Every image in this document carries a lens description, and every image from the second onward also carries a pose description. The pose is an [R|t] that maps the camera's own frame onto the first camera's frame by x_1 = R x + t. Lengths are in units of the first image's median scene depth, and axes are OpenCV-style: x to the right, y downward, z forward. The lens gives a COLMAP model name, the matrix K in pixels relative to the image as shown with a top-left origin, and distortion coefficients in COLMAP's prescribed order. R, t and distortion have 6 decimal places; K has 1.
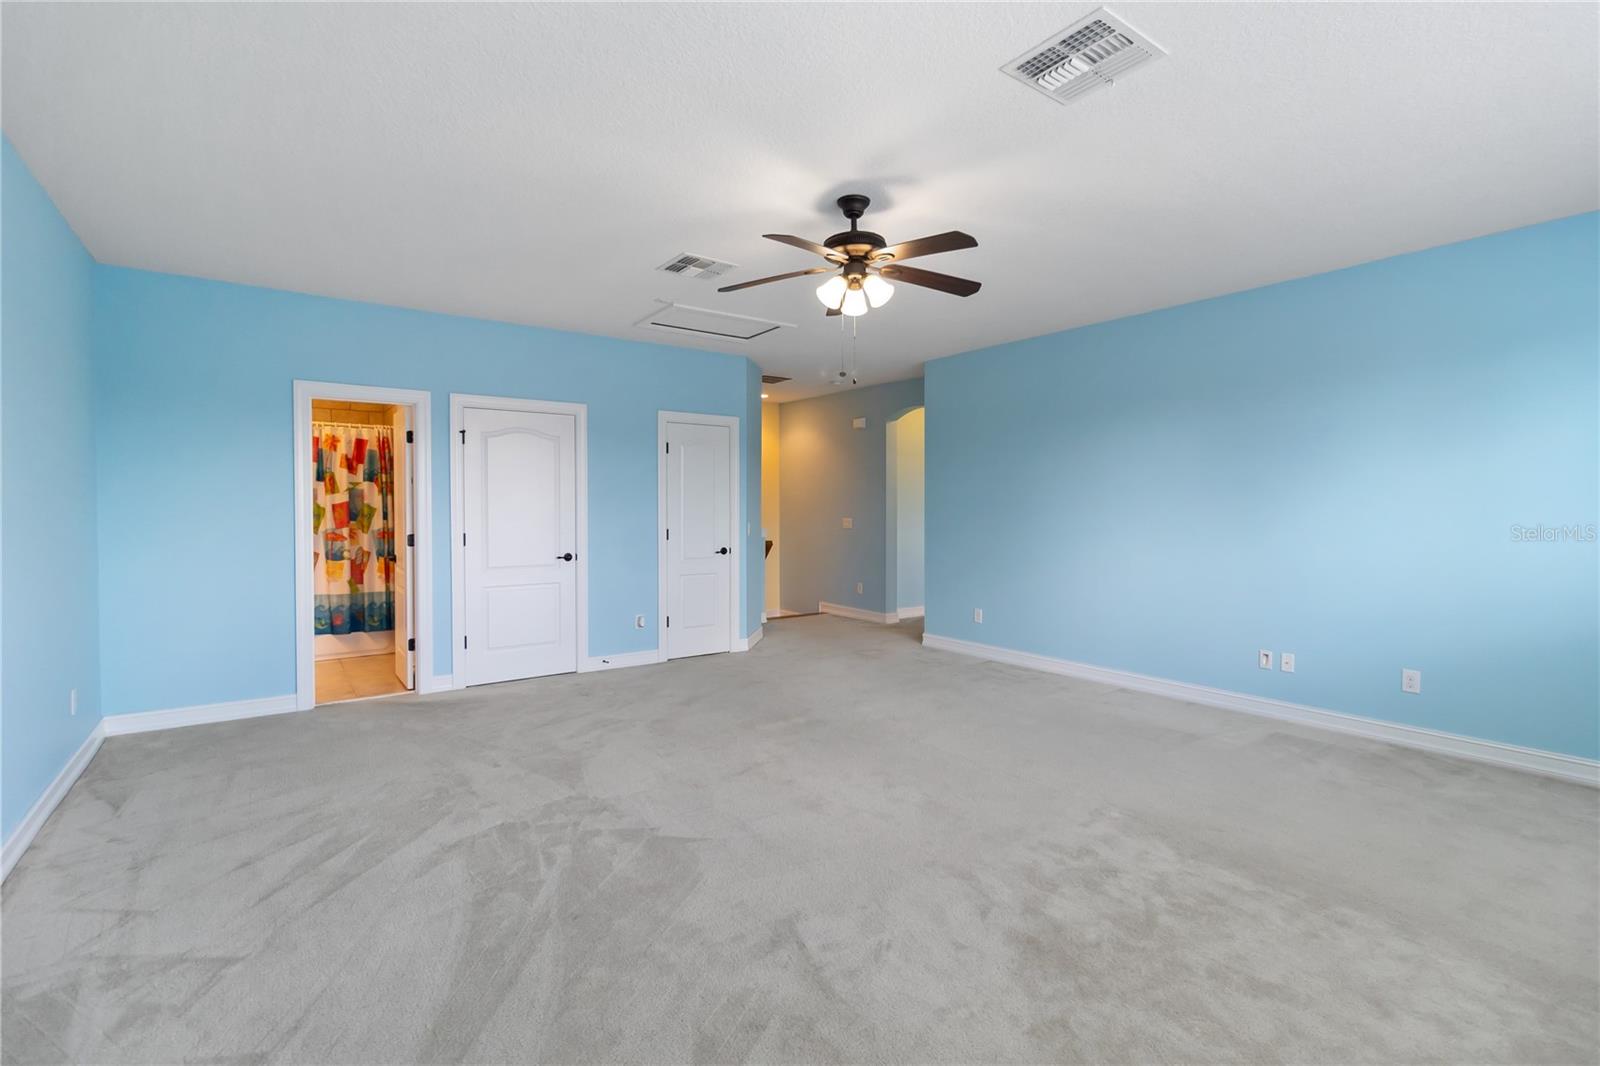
lens RADIAL K [[761.3, 0, 803.5], [0, 761.3, 533.4], [0, 0, 1]] dist [0.001414, 0.000329]
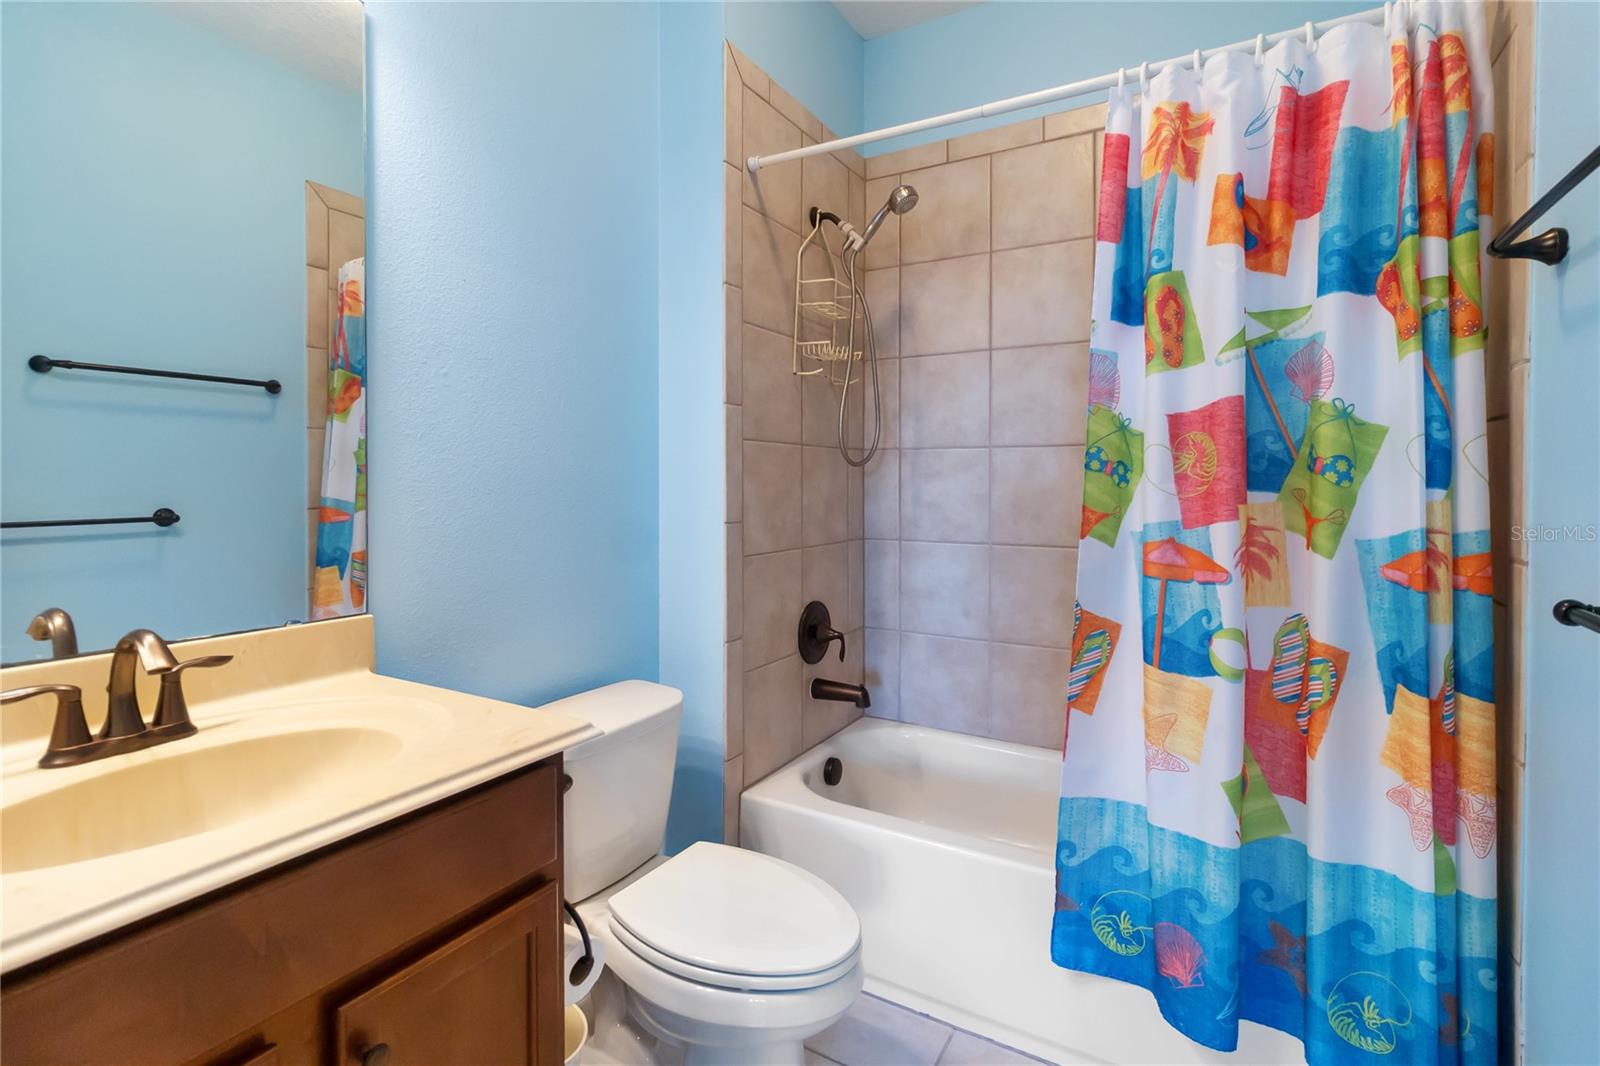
lens RADIAL K [[761.3, 0, 809.5], [0, 761.3, 487.4], [0, 0, 1]] dist [0.001414, 0.000329]
pose [[0.424417, 0.007433, -0.905436, -0.453770], [-0.024737, 0.999688, -0.003388, -0.013396], [0.905129, 0.023836, 0.424469, 0.796507]]
